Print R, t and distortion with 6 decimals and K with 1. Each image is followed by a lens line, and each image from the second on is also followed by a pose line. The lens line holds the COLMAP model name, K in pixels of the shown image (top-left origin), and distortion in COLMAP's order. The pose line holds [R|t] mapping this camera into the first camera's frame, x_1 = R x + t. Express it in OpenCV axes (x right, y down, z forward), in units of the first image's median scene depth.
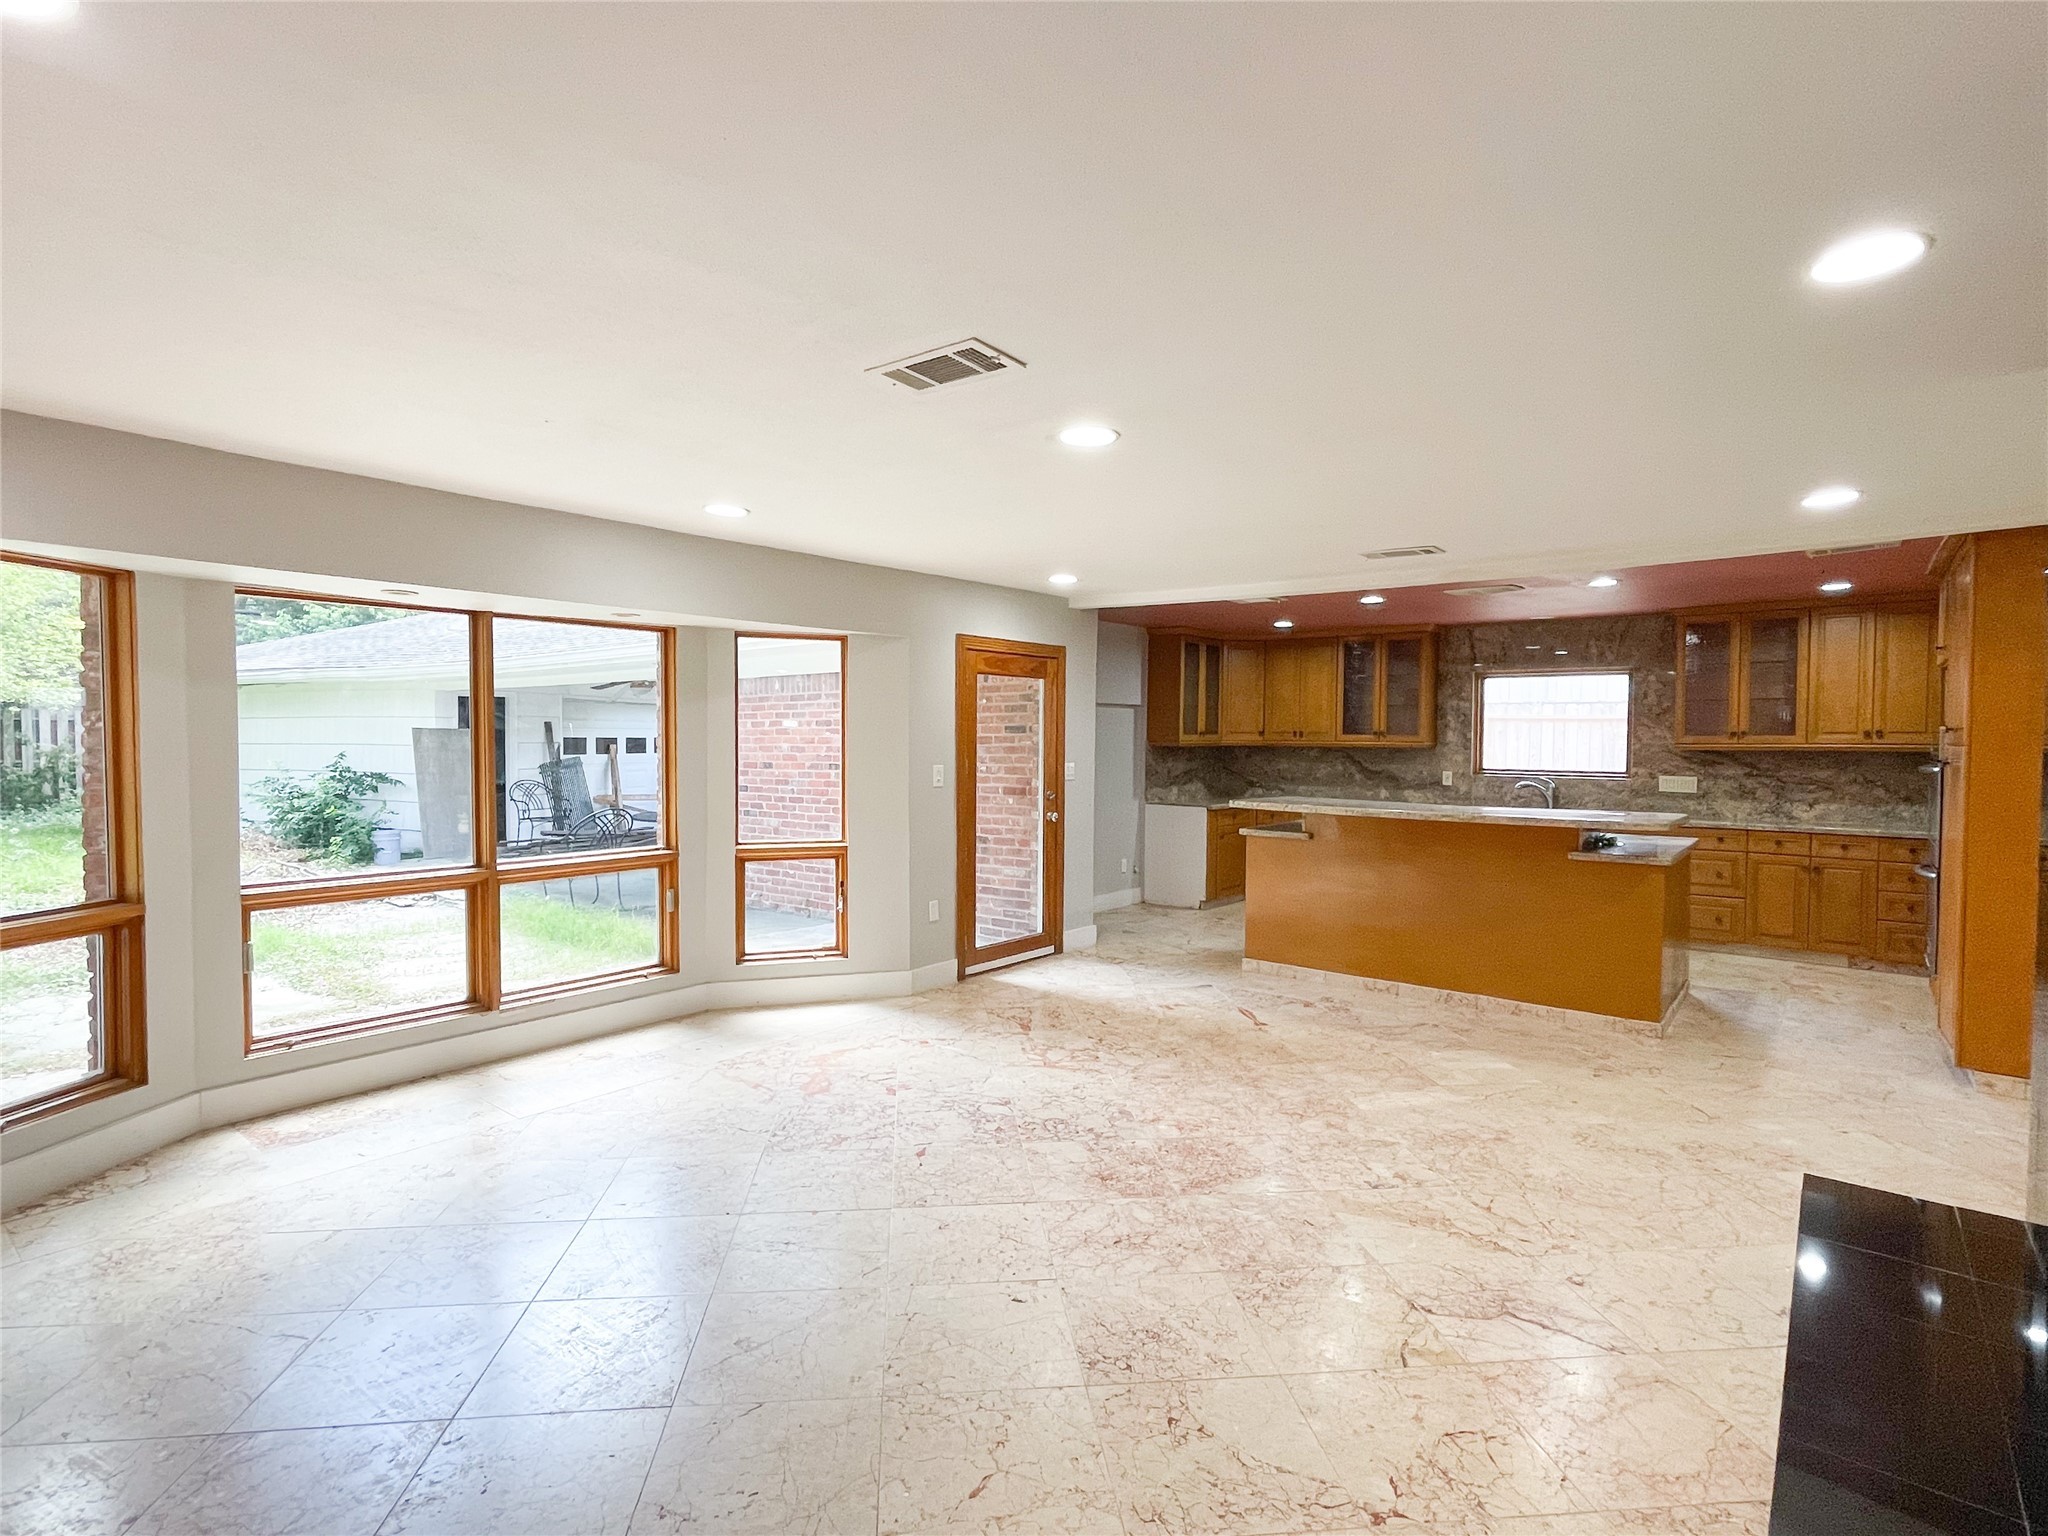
lens RADIAL K [[983.1, 0, 1017.3], [0, 983.1, 779.1], [0, 0, 1]] dist [-0.020584, 0.001078]
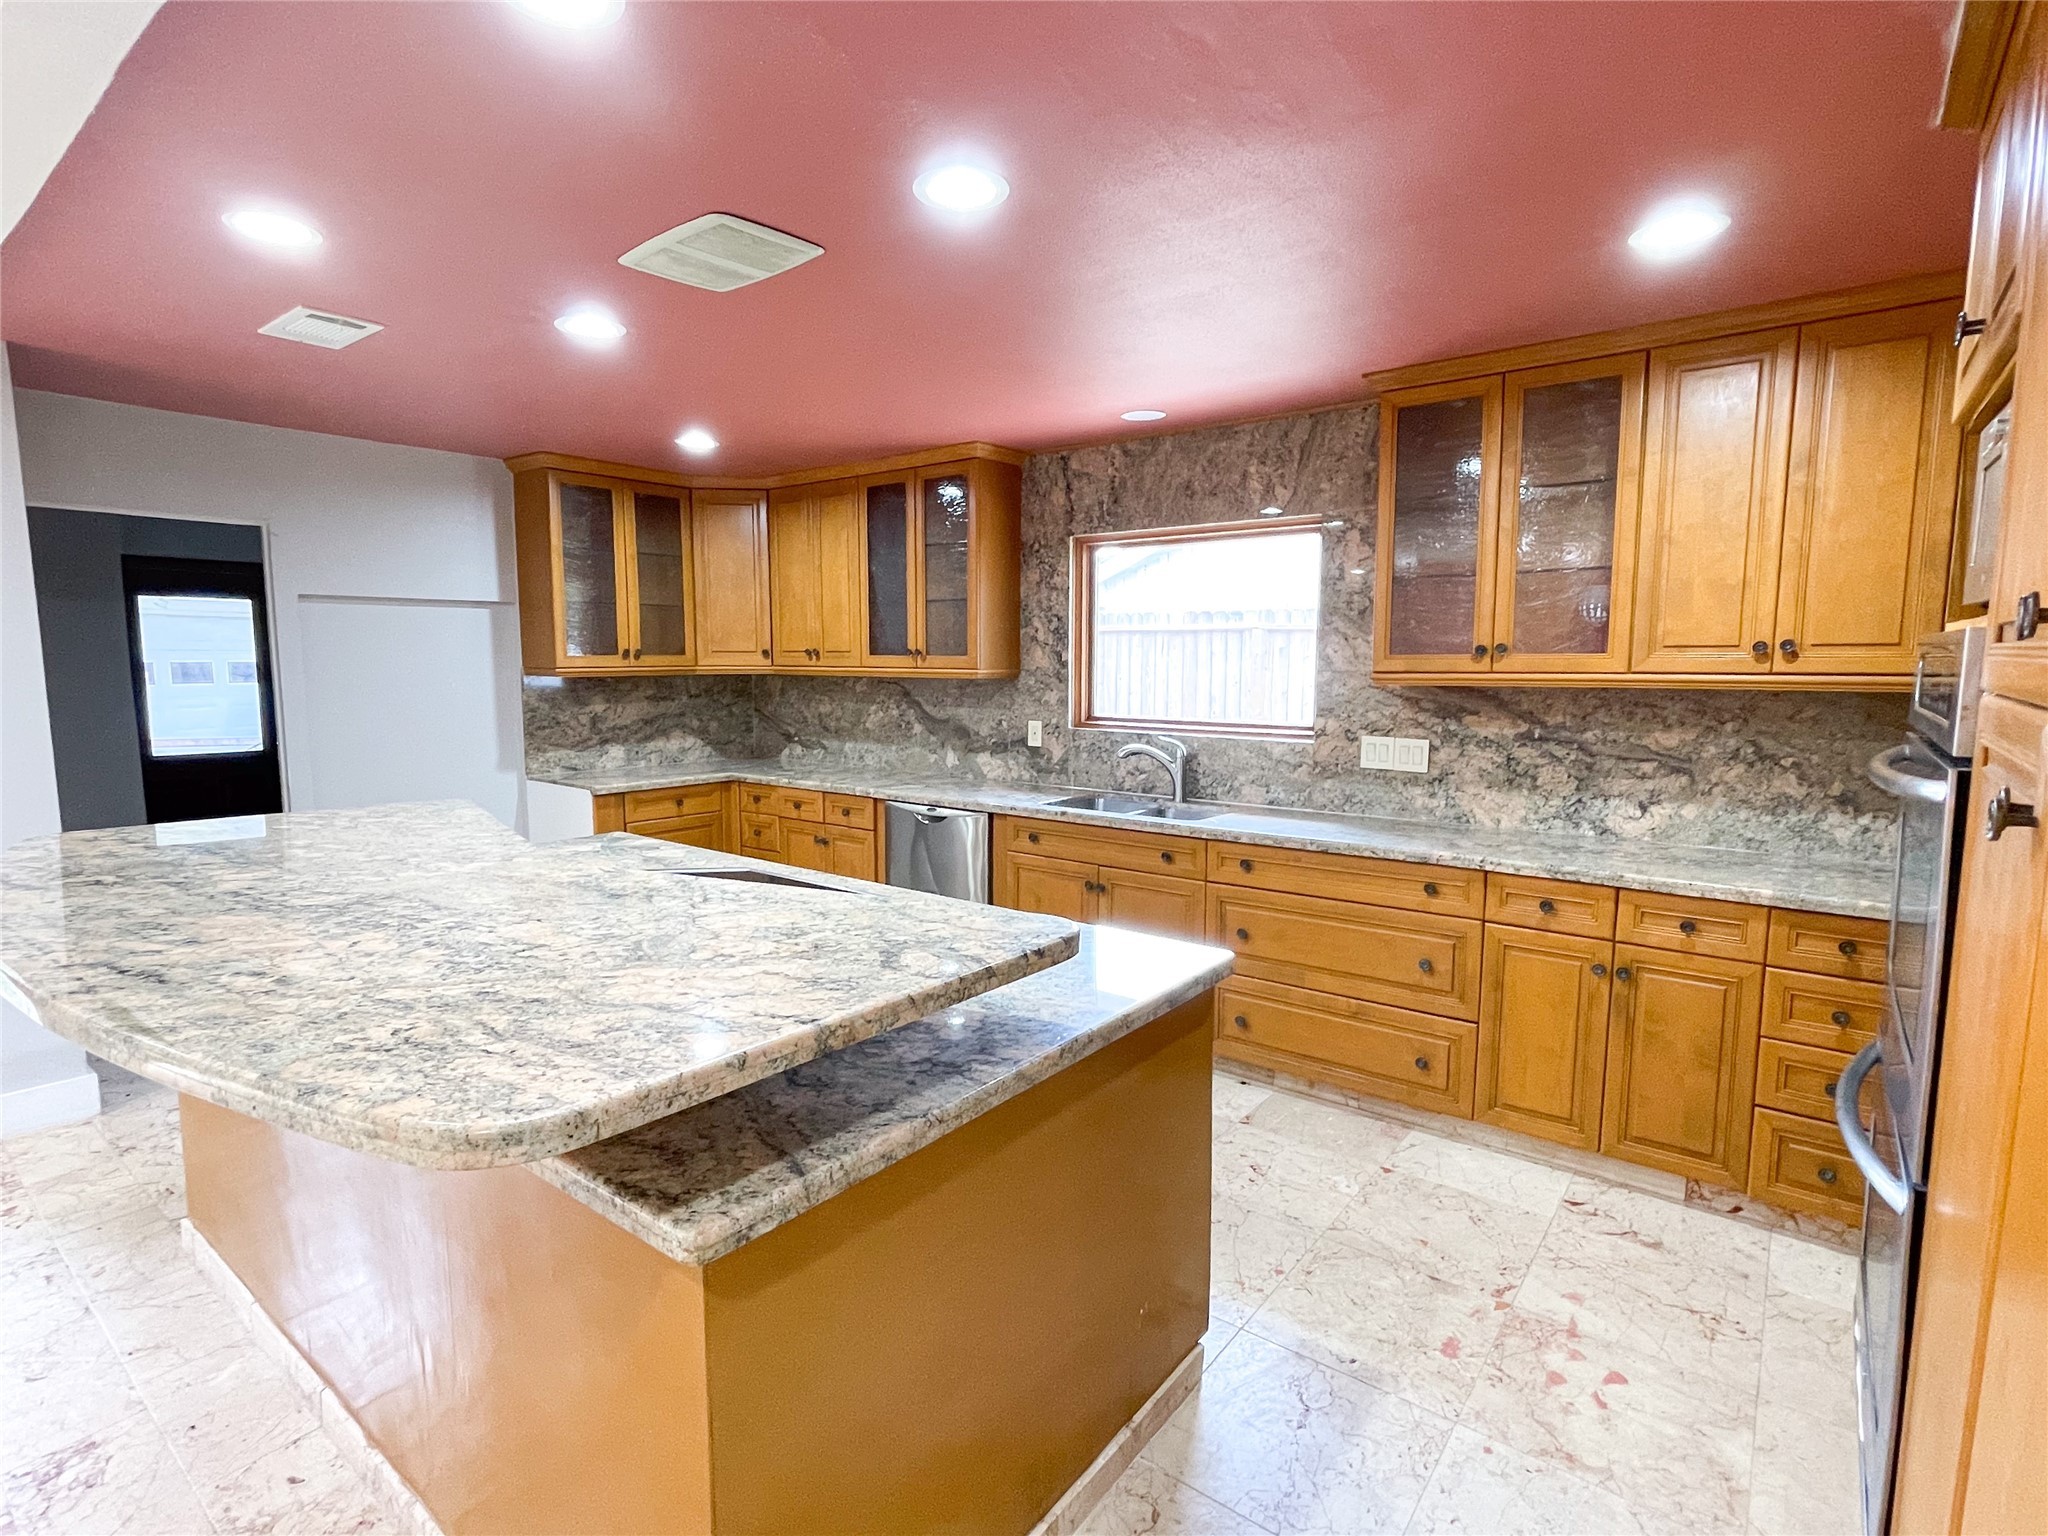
lens RADIAL K [[983.1, 0, 1025.6], [0, 983.1, 777.4], [0, 0, 1]] dist [-0.020584, 0.001078]
pose [[0.999559, -0.005994, 0.029077, 0.487087], [0.003750, 0.997052, 0.076641, -0.022150], [-0.029450, -0.076499, 0.996635, 0.522062]]
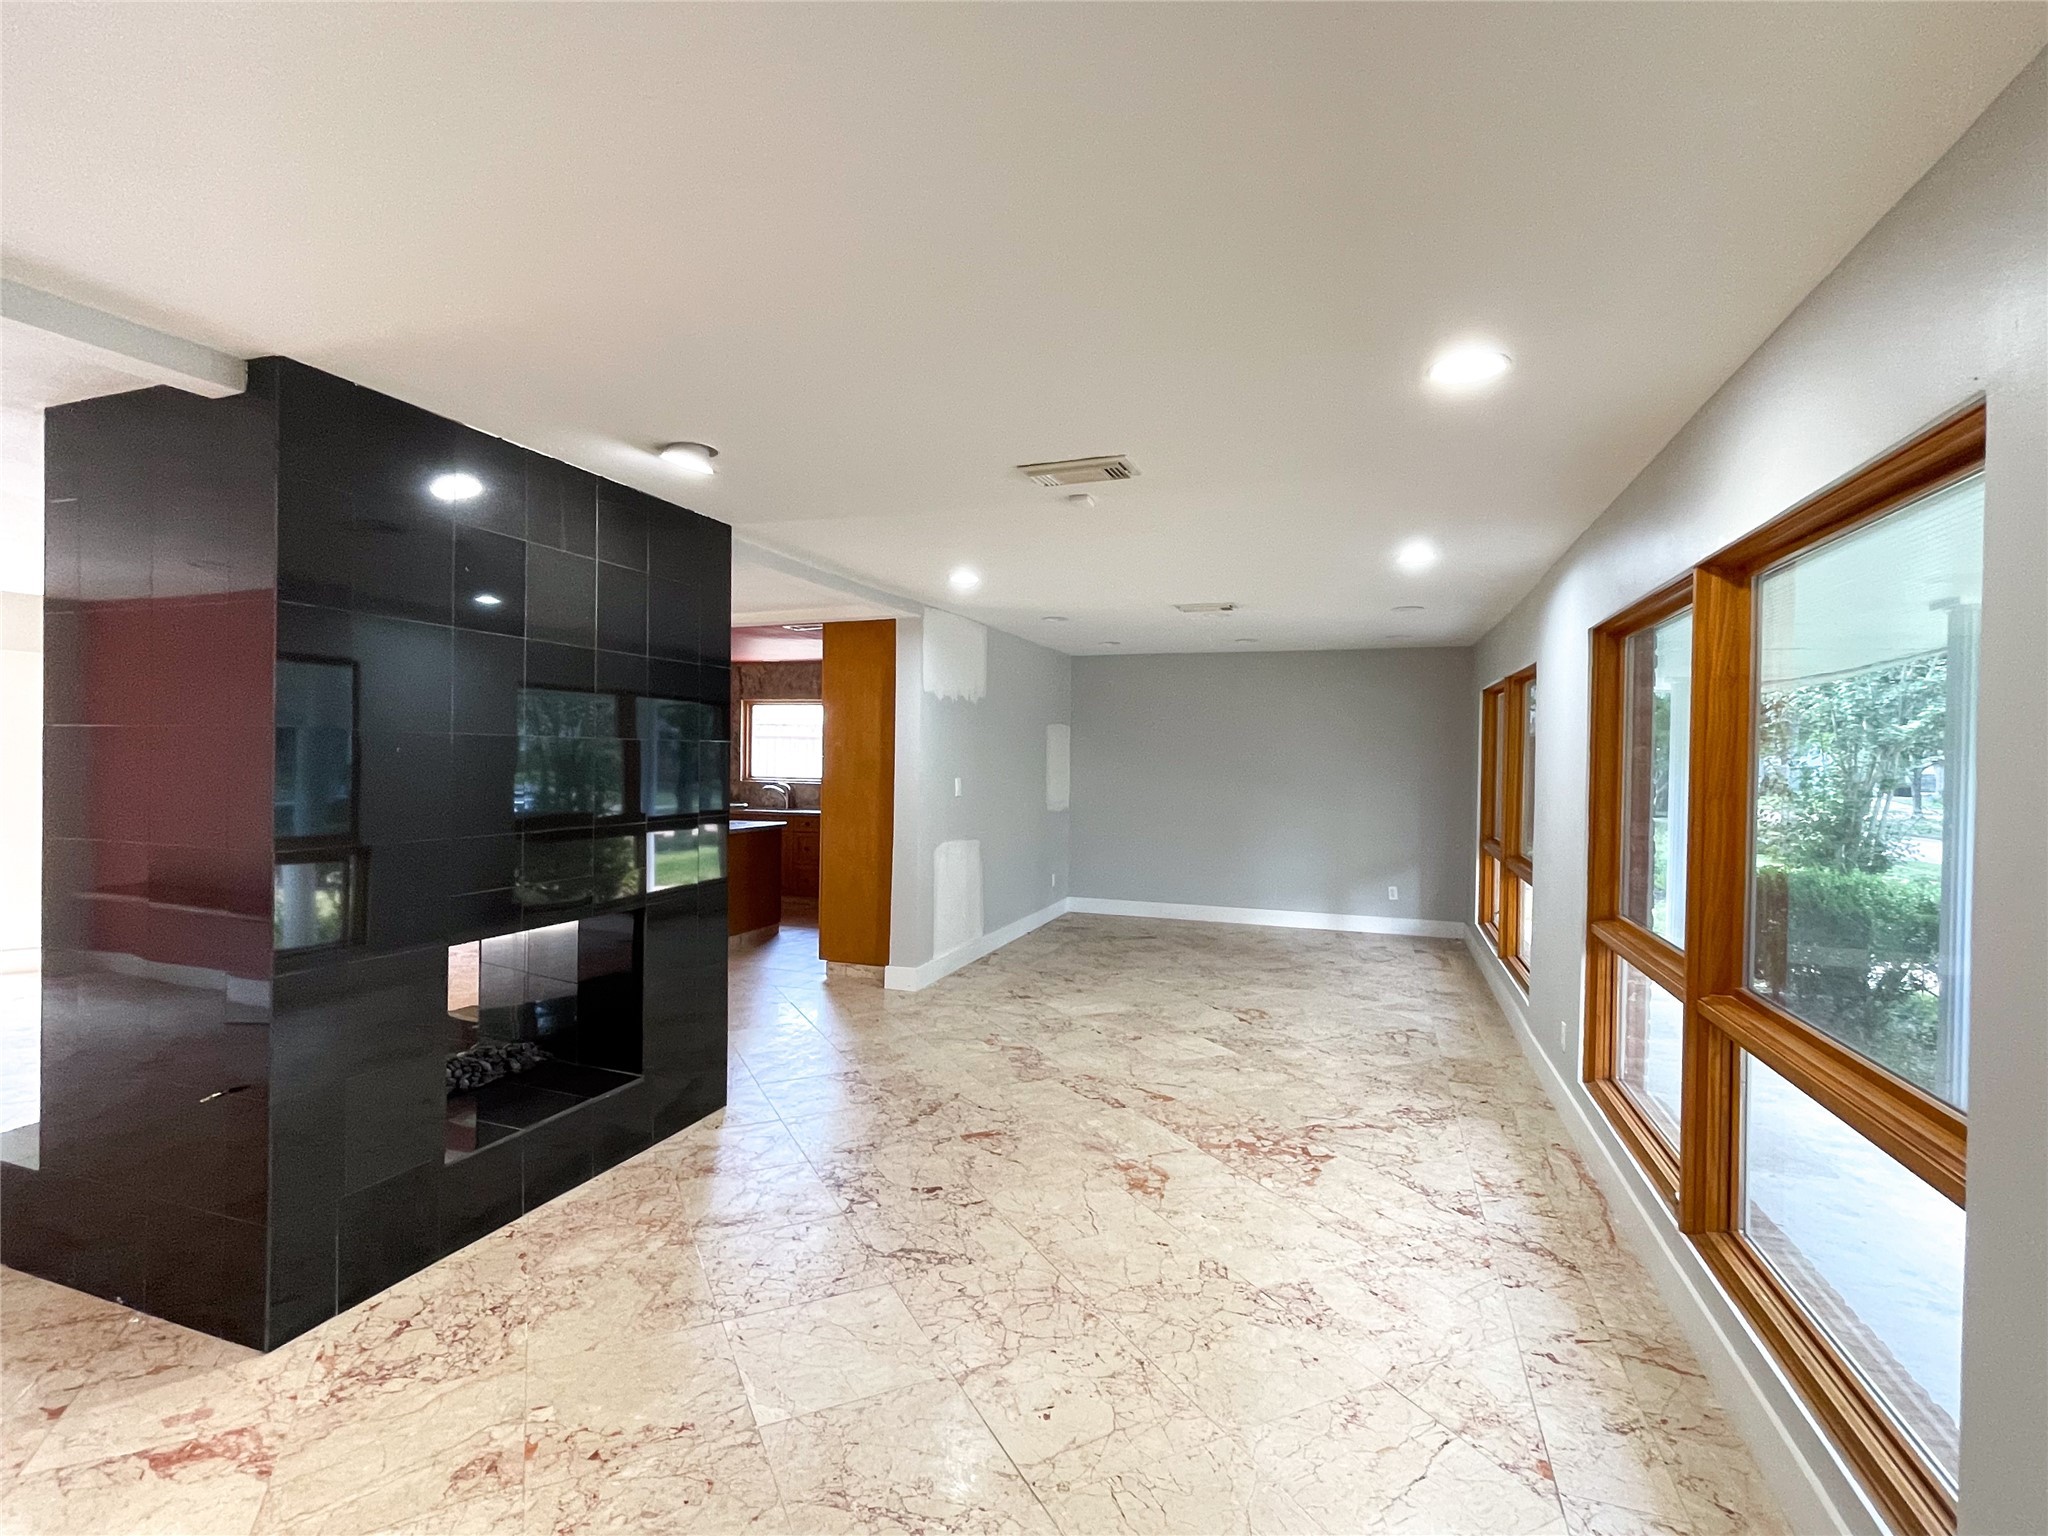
lens RADIAL K [[983.1, 0, 1018.8], [0, 983.1, 773.5], [0, 0, 1]] dist [-0.020584, 0.001078]
pose [[0.940251, 0.004000, 0.340458, 0.427062], [0.006871, 0.999504, -0.030718, 0.028140], [-0.340412, 0.031222, 0.939758, -0.335281]]
